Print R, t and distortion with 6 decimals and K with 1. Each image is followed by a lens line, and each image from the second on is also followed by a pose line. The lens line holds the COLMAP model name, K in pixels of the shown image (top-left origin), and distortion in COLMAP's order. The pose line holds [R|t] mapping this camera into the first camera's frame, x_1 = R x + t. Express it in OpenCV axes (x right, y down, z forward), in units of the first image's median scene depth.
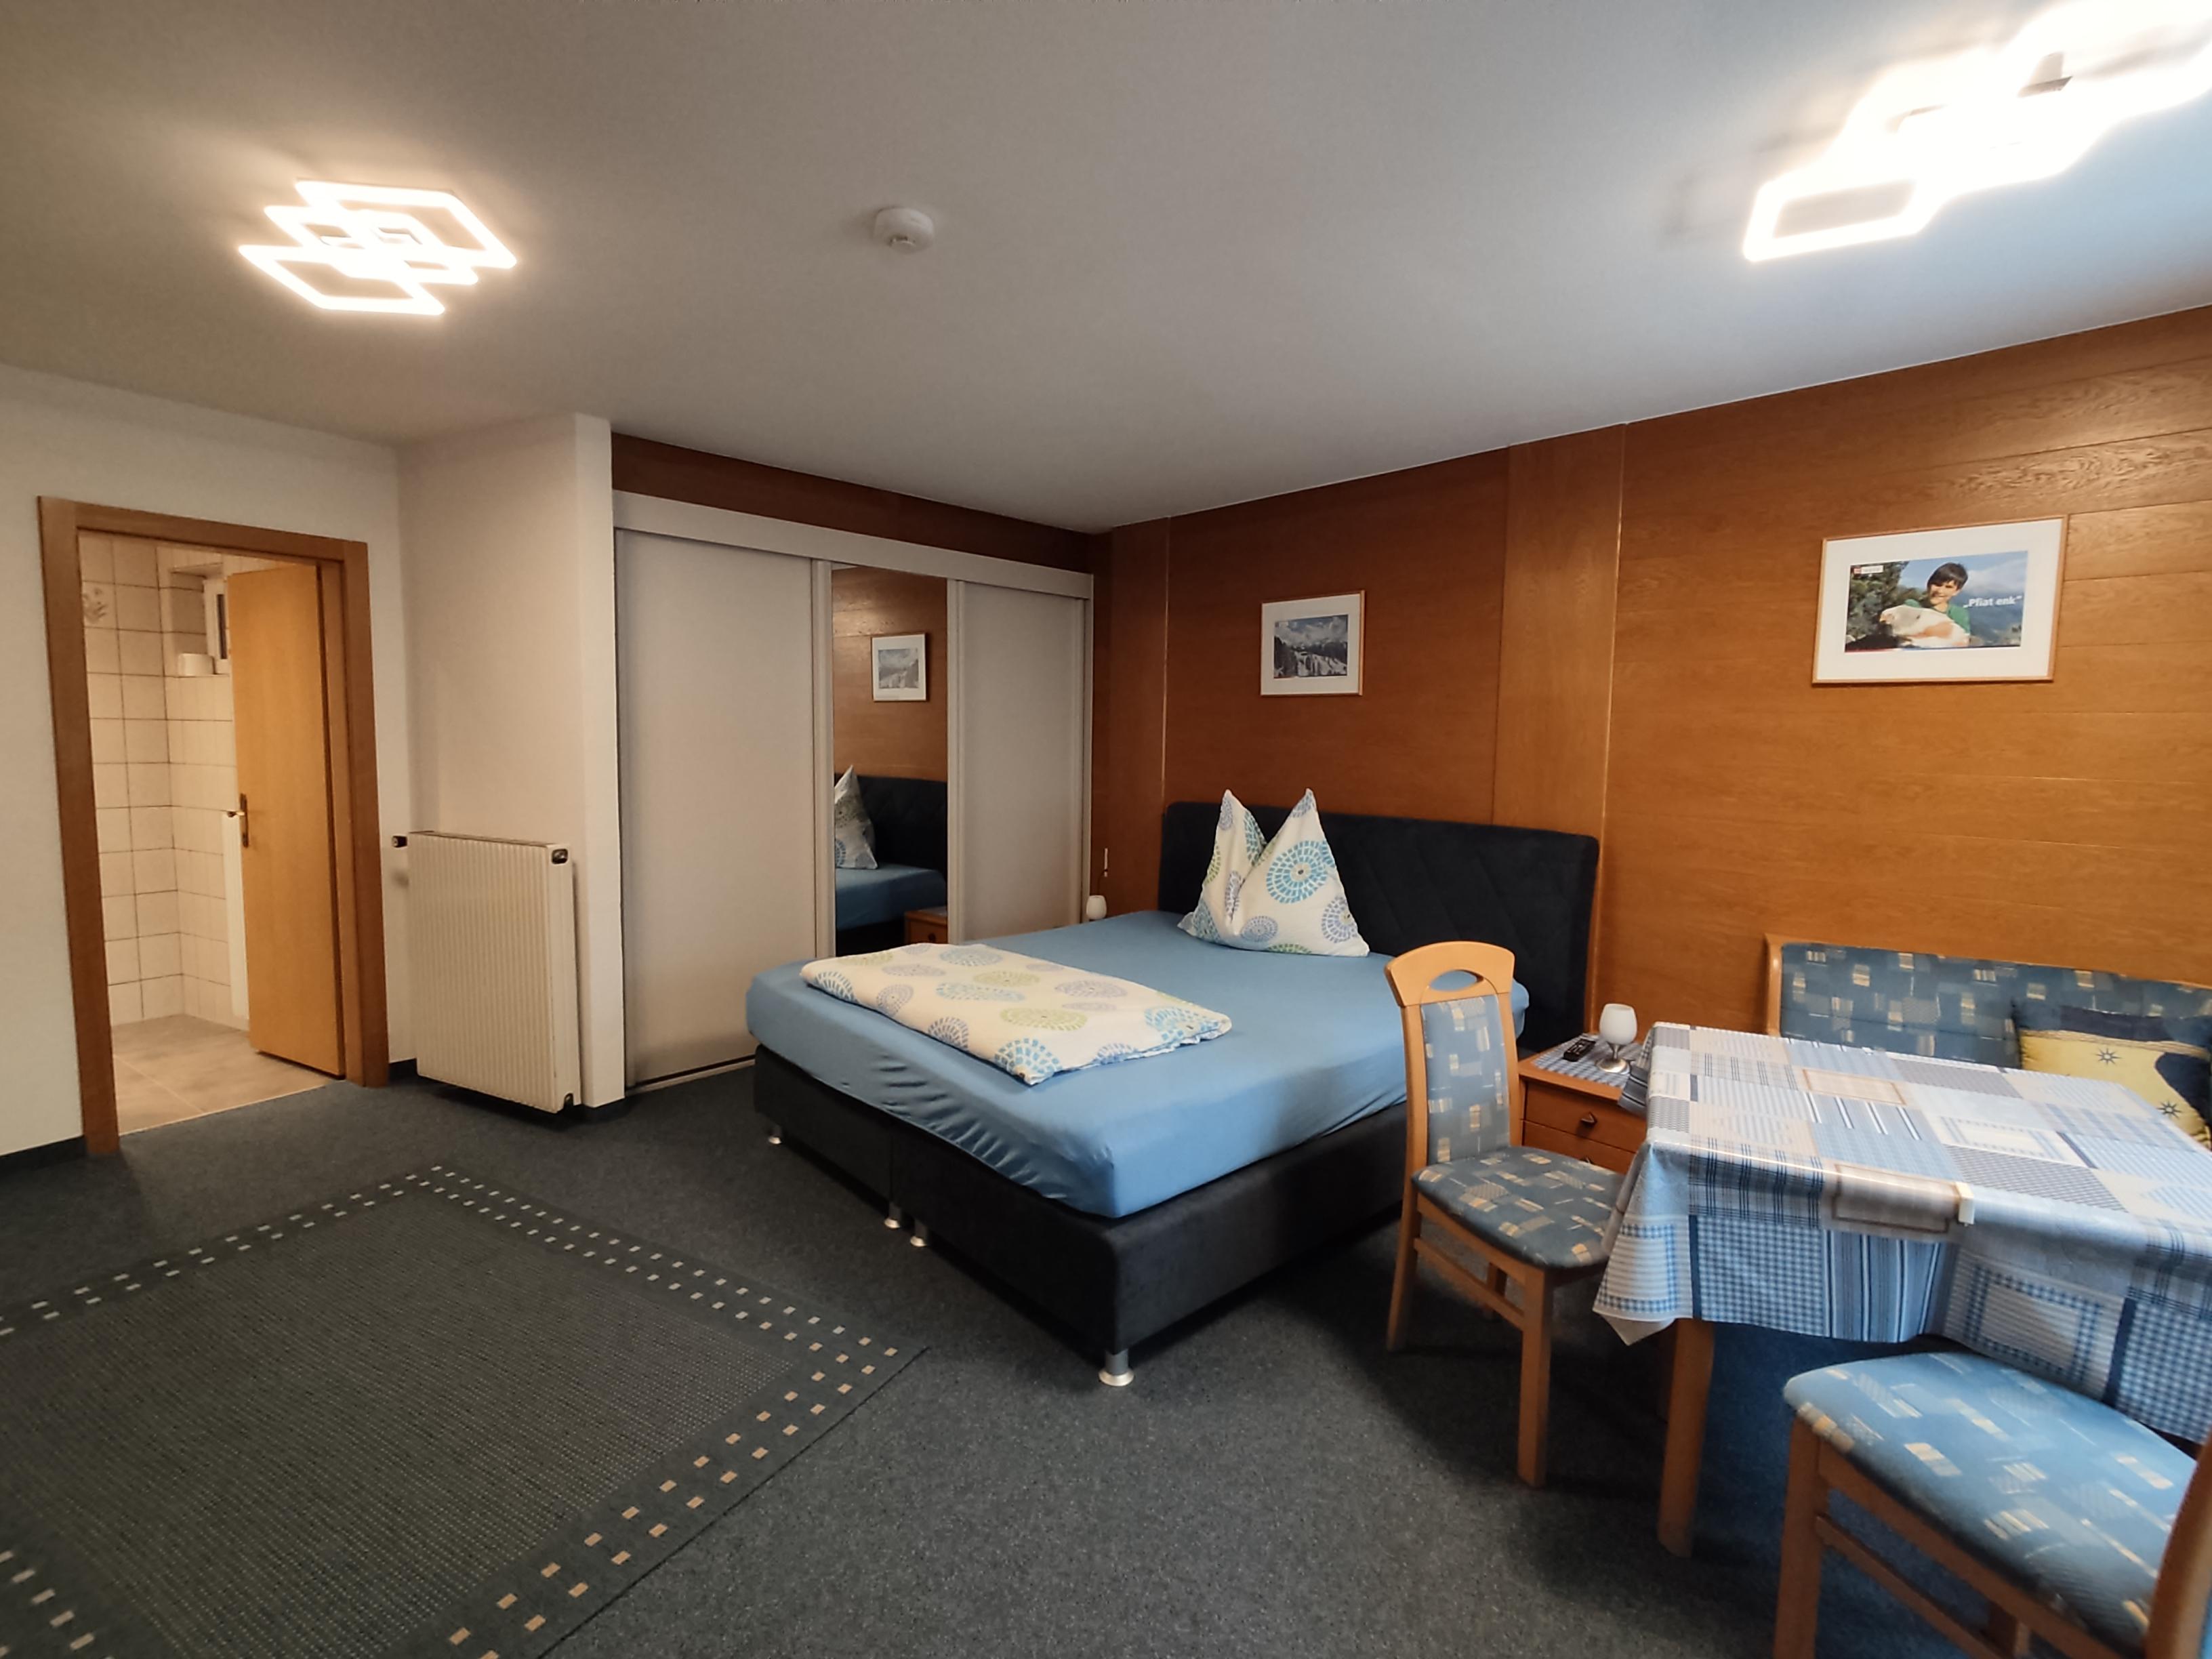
lens RADIAL K [[1019.3, 0, 1103.6], [0, 1019.3, 809.4], [0, 0, 1]] dist [-0.003325, 0.000997]
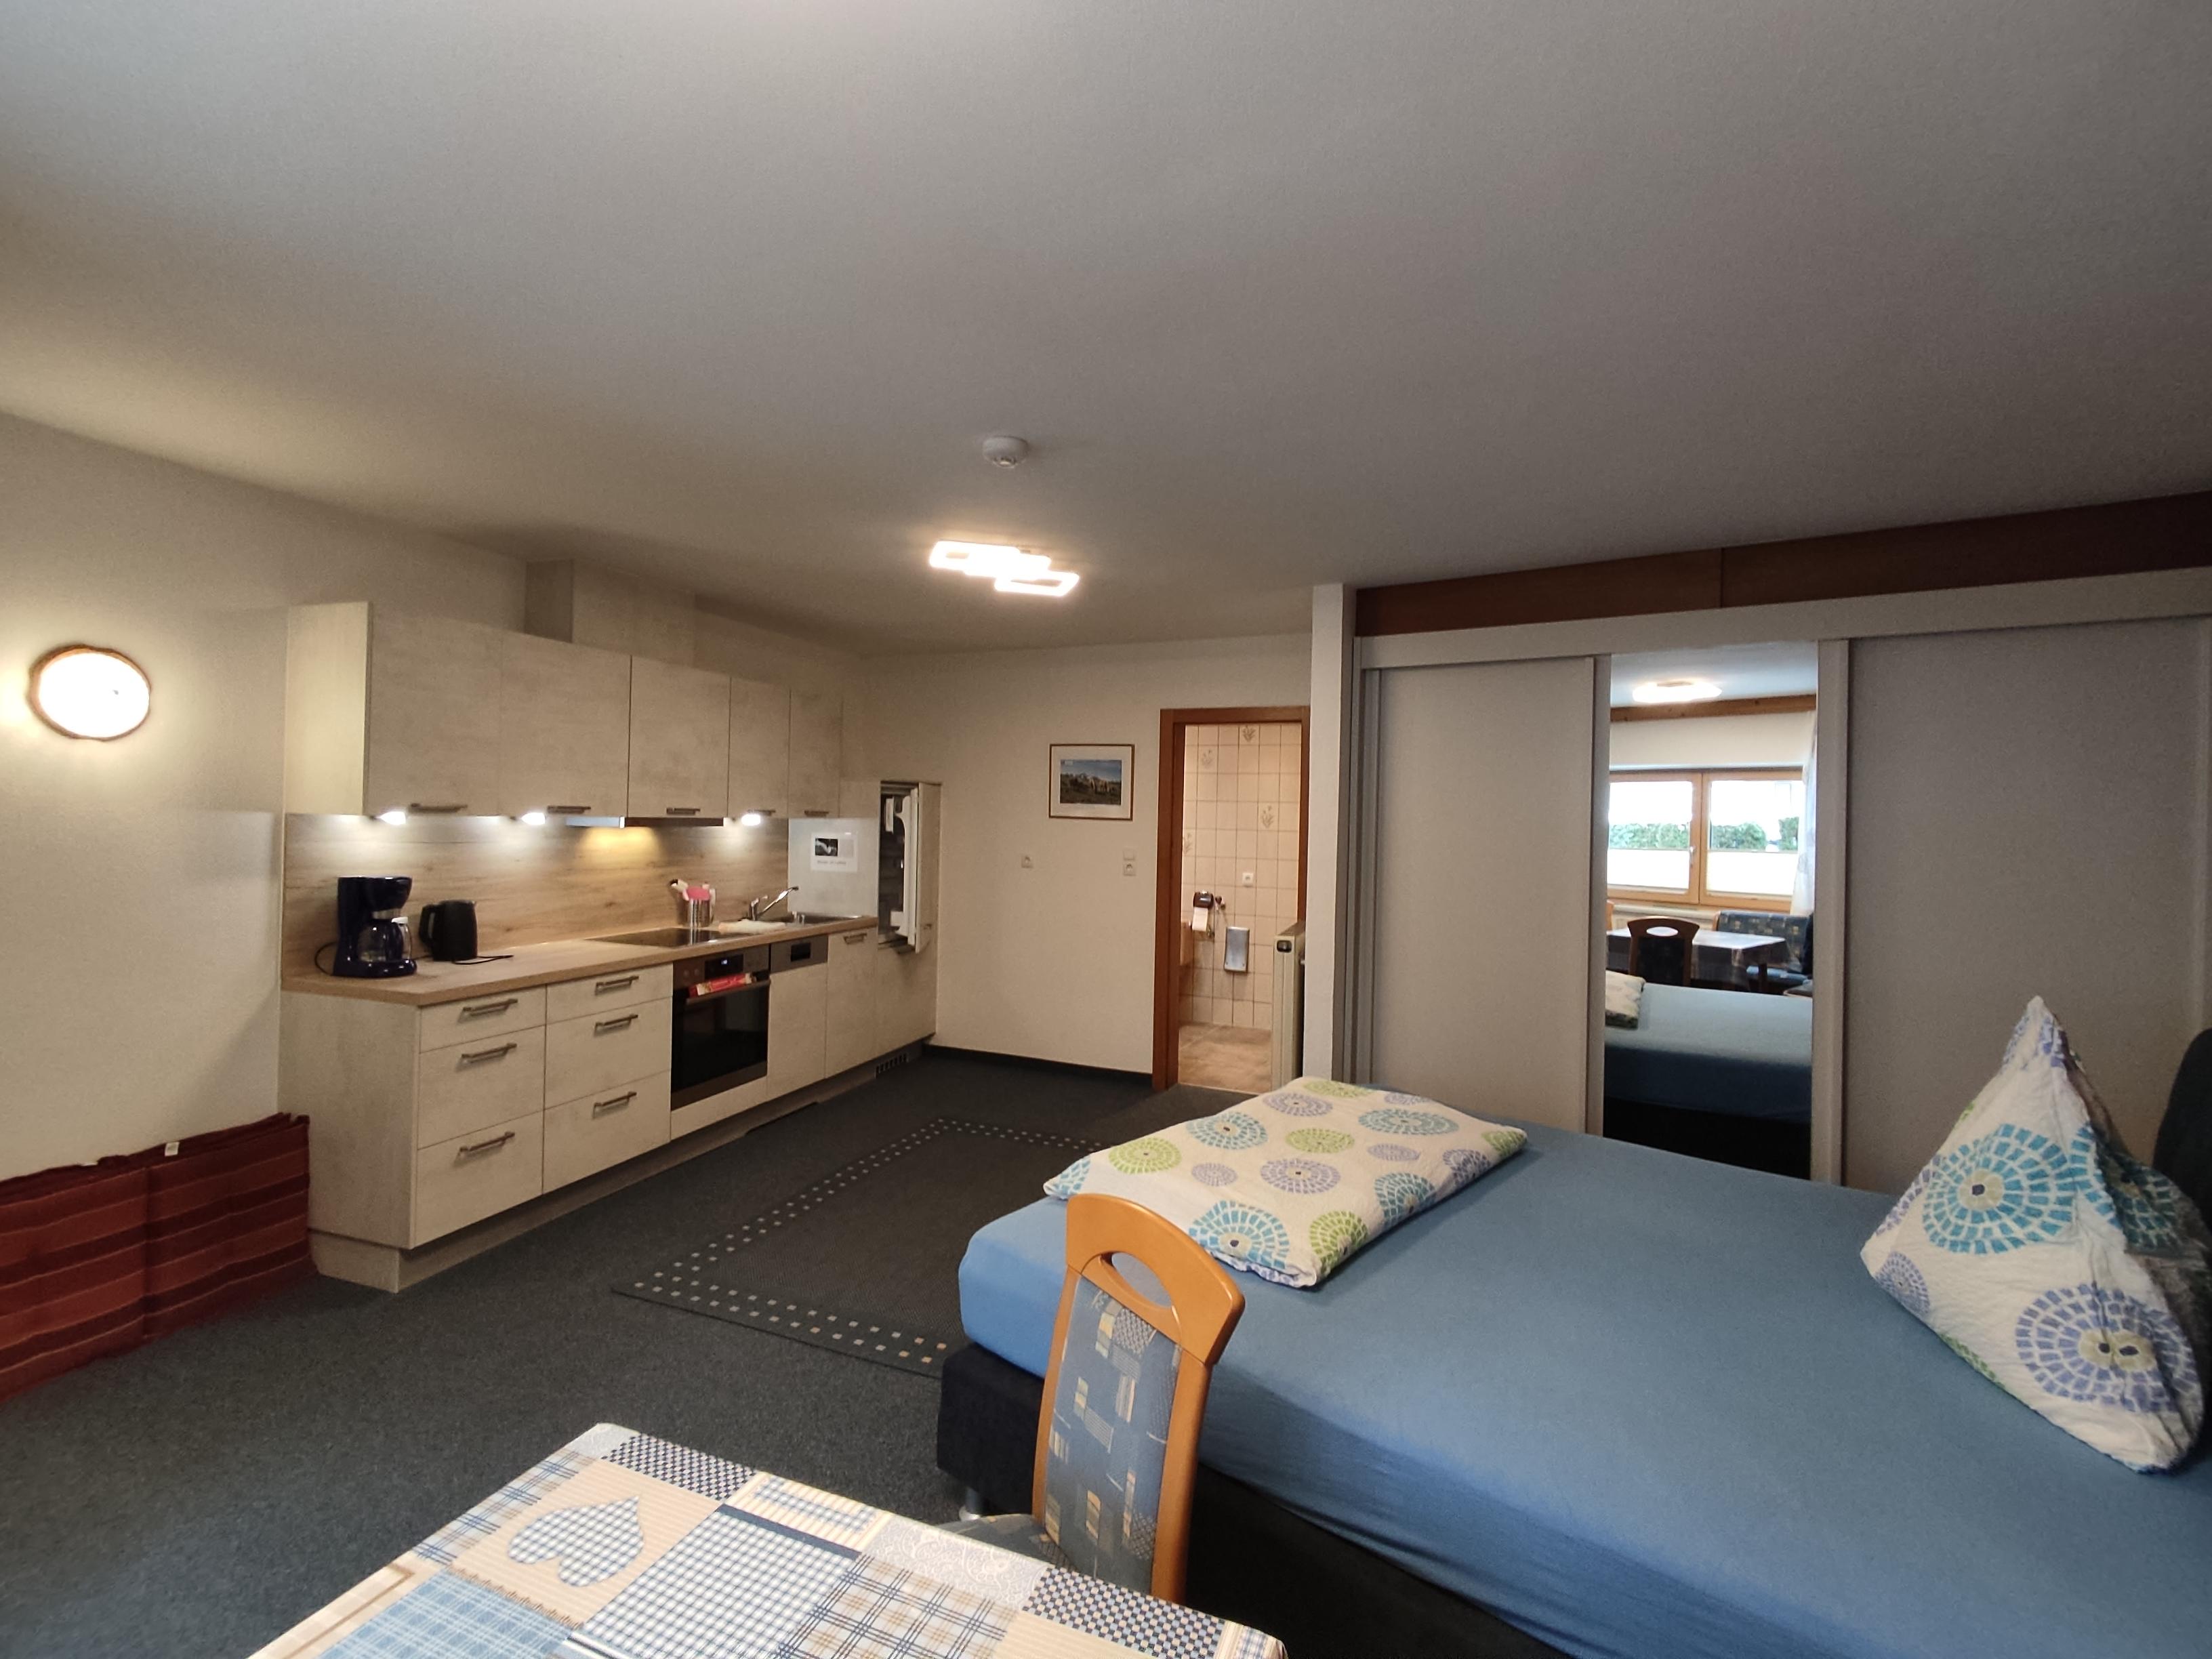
lens RADIAL K [[1019.3, 0, 1103.6], [0, 1019.3, 809.4], [0, 0, 1]] dist [-0.003325, 0.000997]
pose [[0.136937, -0.015657, -0.990456, 0.534837], [-0.098392, 0.994715, -0.029328, -0.049100], [0.985681, 0.101469, 0.134673, 0.495659]]
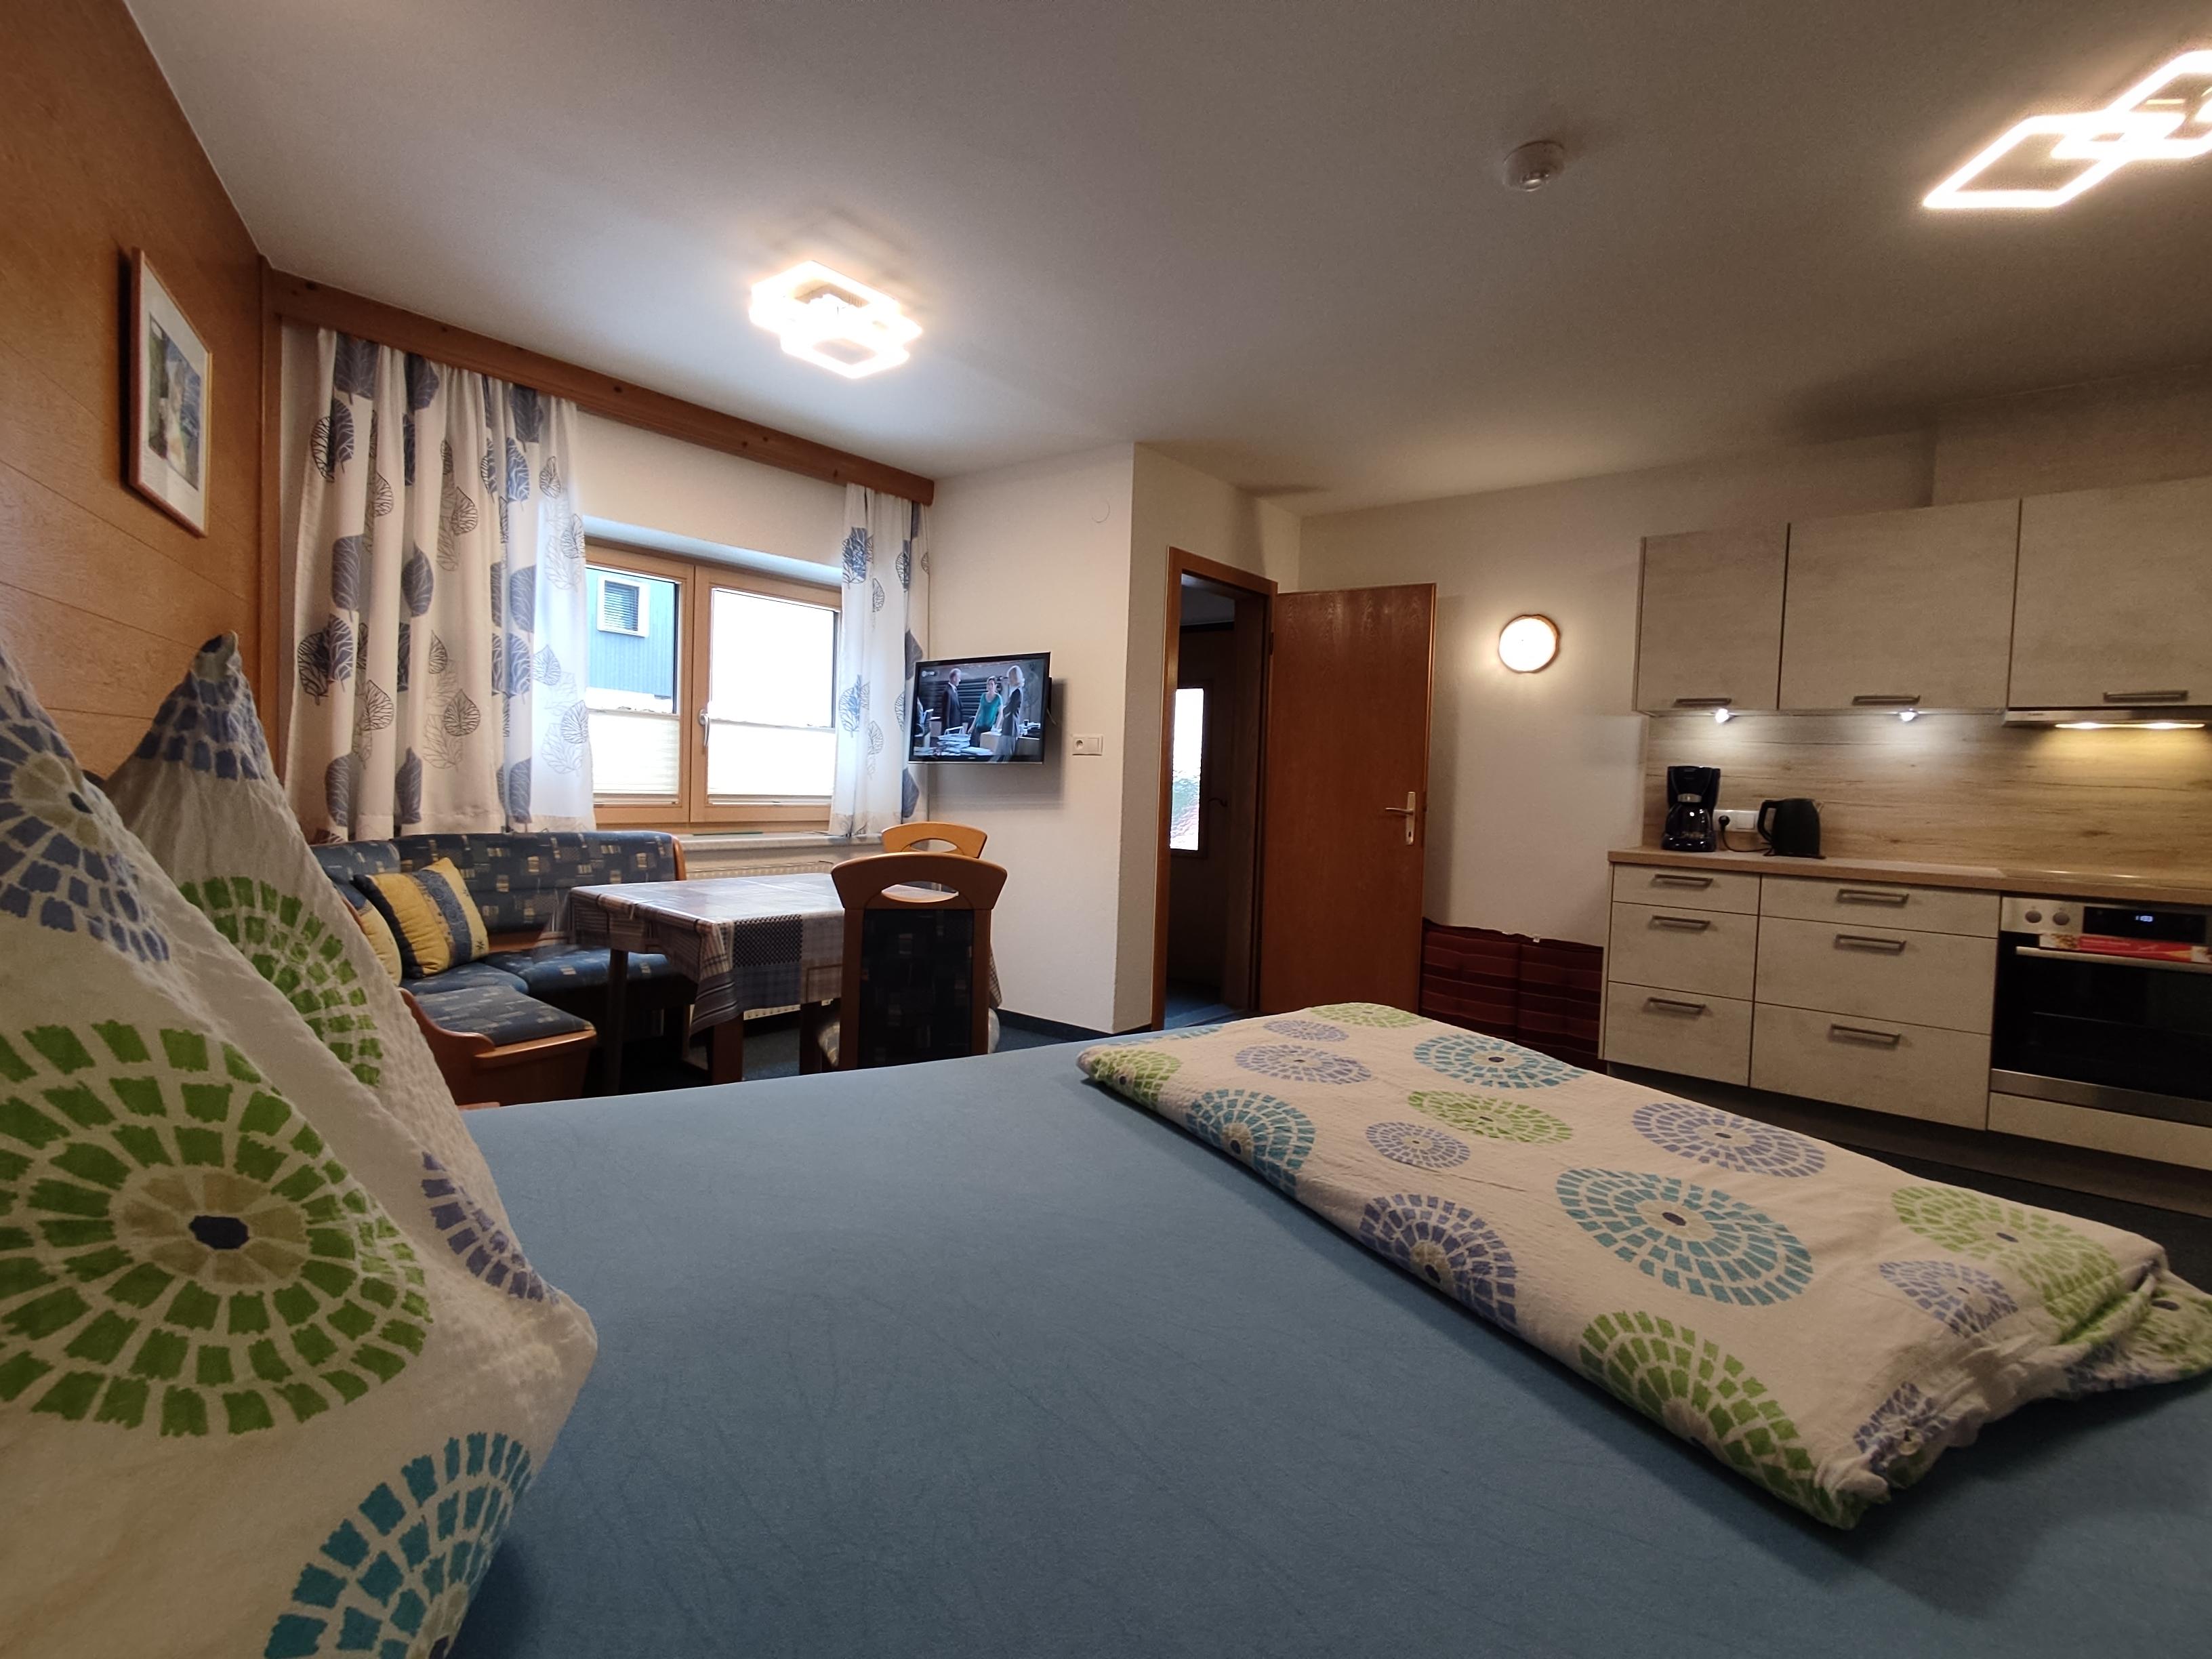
lens RADIAL K [[1019.3, 0, 1103.6], [0, 1019.3, 809.4], [0, 0, 1]] dist [-0.003325, 0.000997]
pose [[-0.975811, -0.057161, 0.211012, -0.005849], [-0.033901, 0.993102, 0.112248, -0.011885], [-0.215973, 0.102379, -0.971017, 1.068901]]
